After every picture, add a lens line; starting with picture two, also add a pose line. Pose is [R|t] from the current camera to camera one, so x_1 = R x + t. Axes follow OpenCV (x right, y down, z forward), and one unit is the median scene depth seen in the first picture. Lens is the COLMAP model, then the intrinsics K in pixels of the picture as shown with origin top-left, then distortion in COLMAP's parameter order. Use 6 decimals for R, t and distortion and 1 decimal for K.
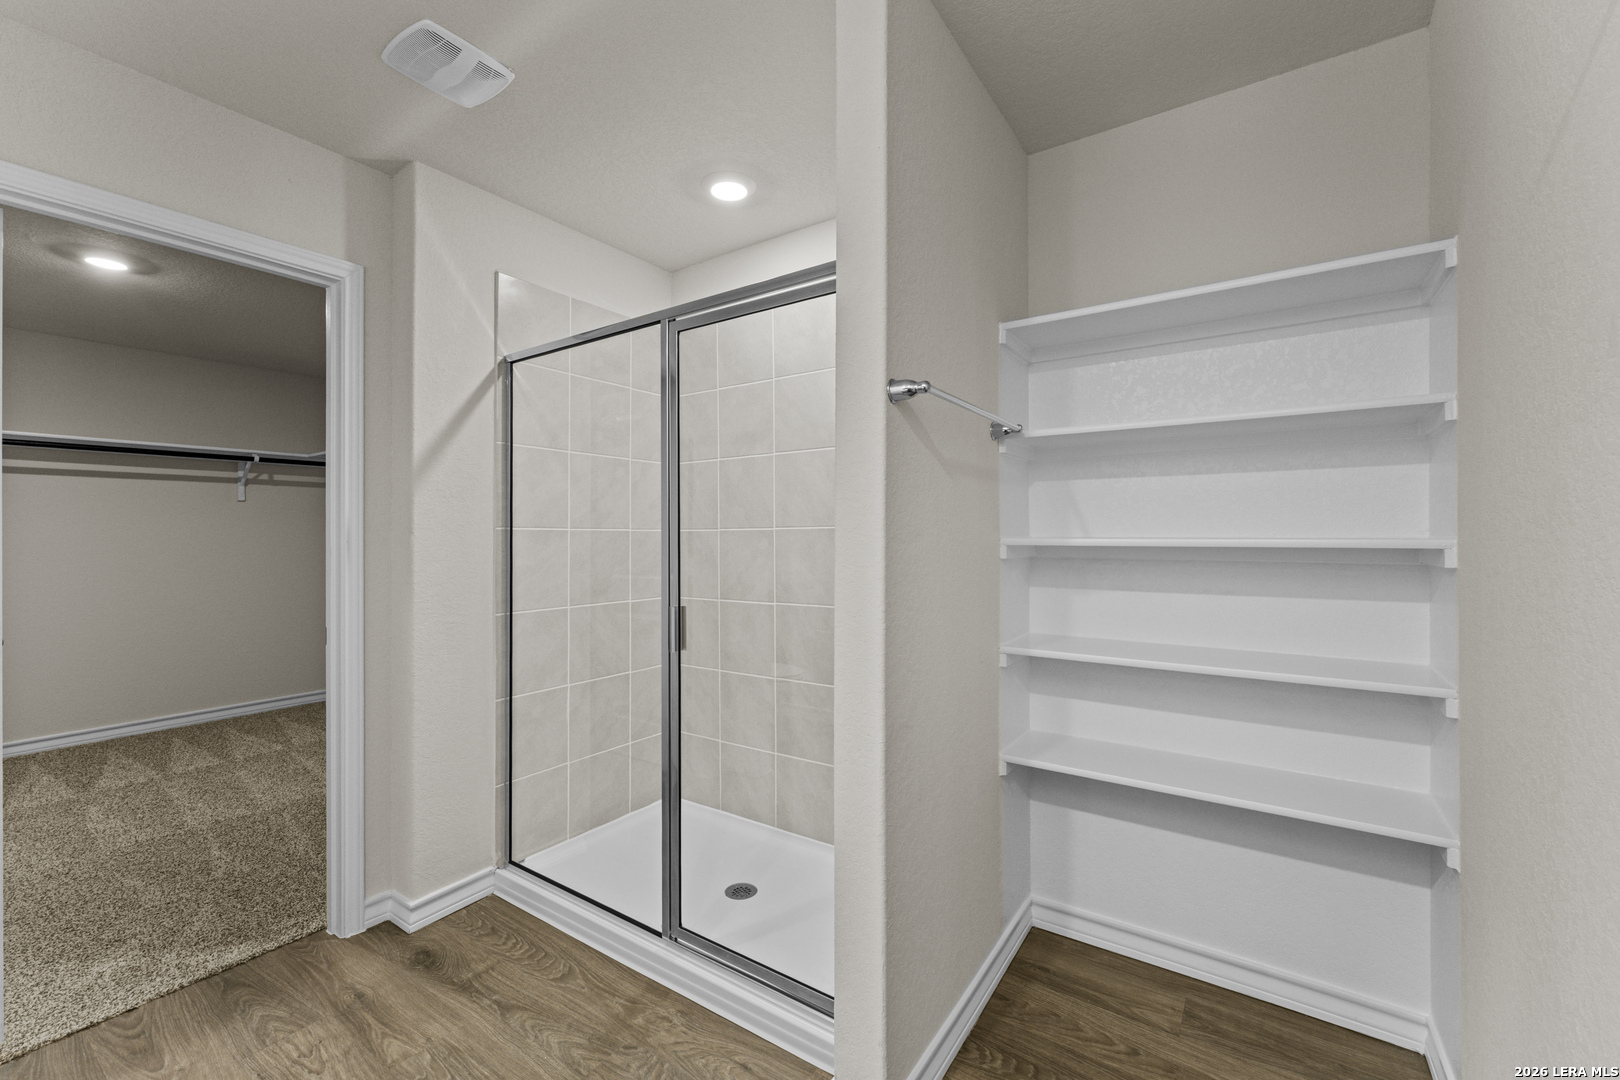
lens RADIAL K [[669.8, 0, 810.6], [0, 669.8, 529.5], [0, 0, 1]] dist [-0.001669, -0.000383]
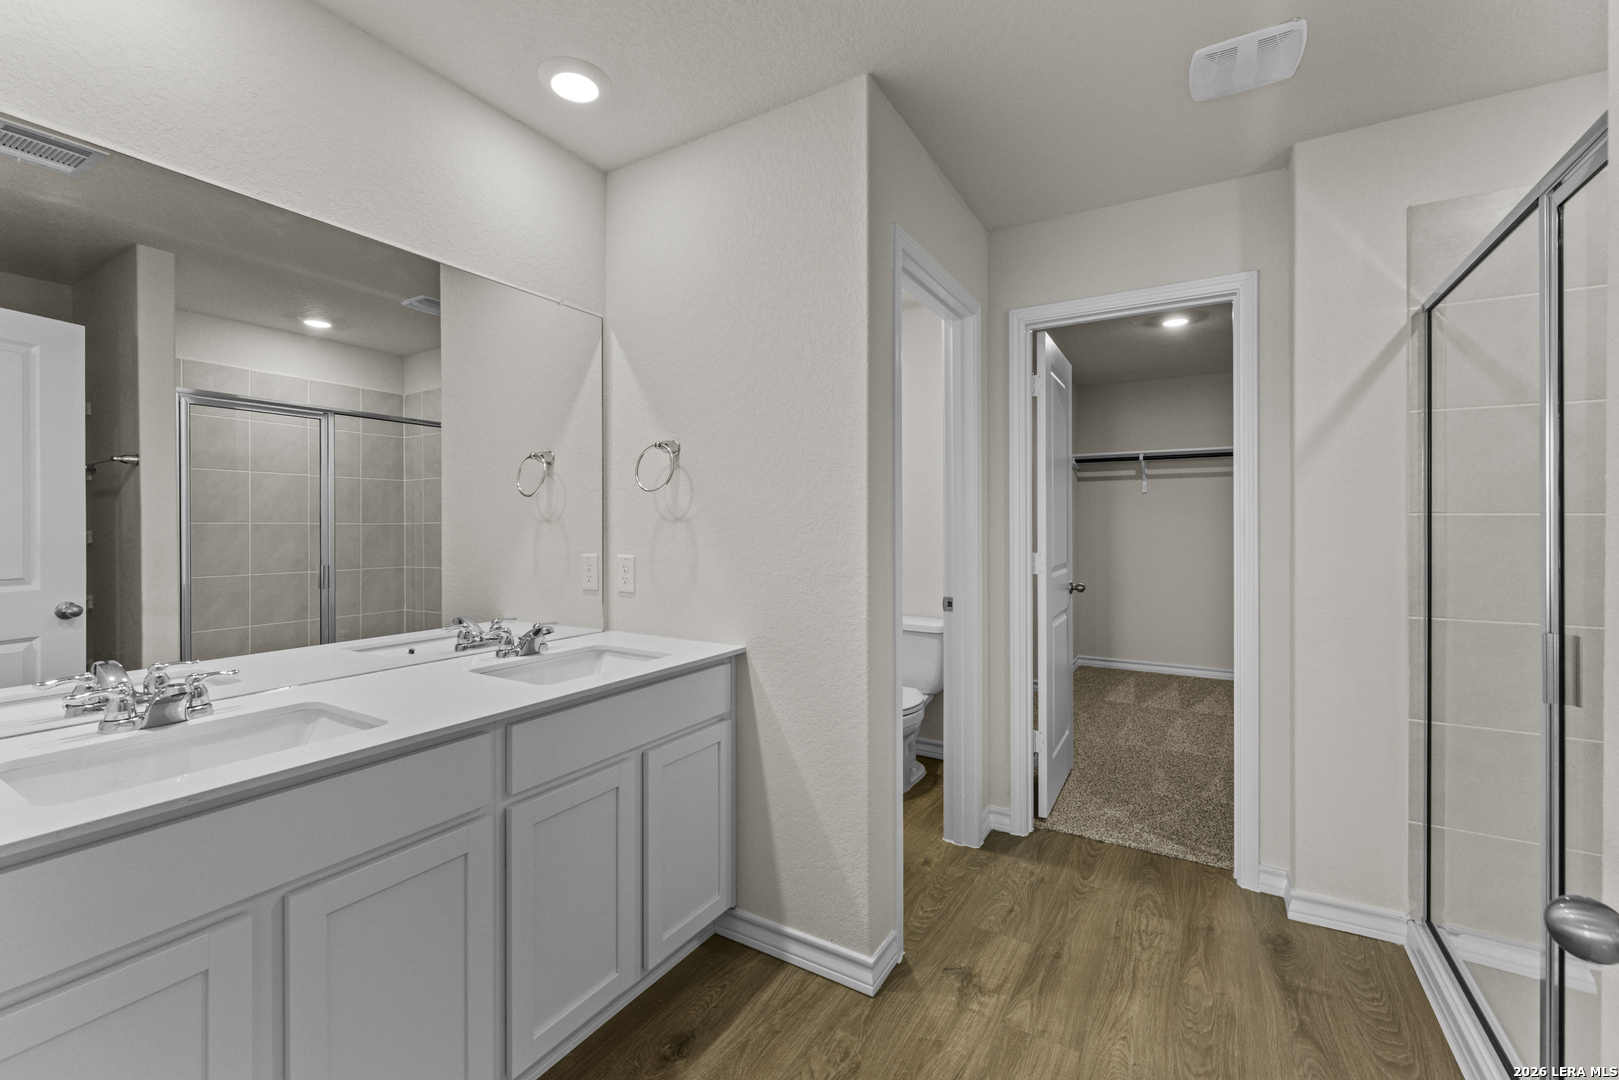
lens RADIAL K [[676.9, 0, 812.1], [0, 676.9, 508.1], [0, 0, 1]] dist [-0.002488, -0.000323]
pose [[0.074762, -0.013921, -0.997104, 0.360979], [-0.006715, 0.999873, -0.014463, 0.012645], [0.997179, 0.007777, 0.074659, 0.214254]]
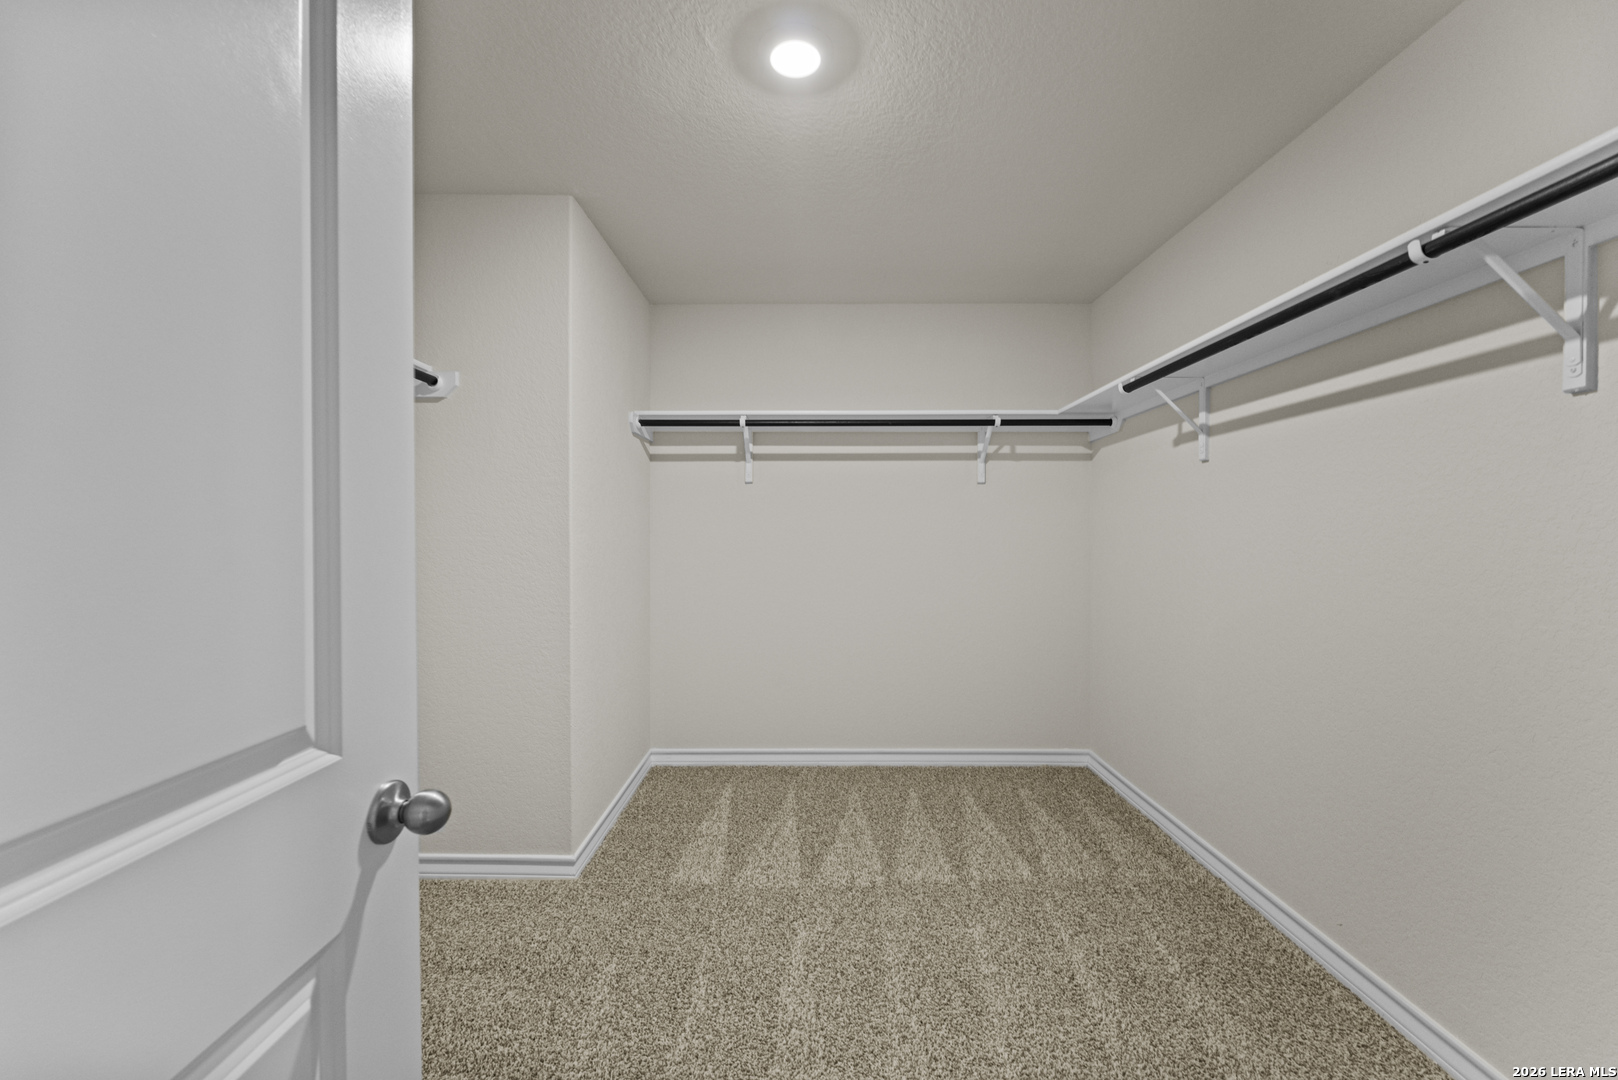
lens RADIAL K [[651.6, 0, 810.4], [0, 651.6, 520.2], [0, 0, 1]] dist [-0.000797, 0.000366]
pose [[0.567609, 0.000992, -0.823297, -0.772558], [-0.003675, 0.999992, -0.001328, 0.003667], [0.823290, 0.003779, 0.567609, 0.923734]]
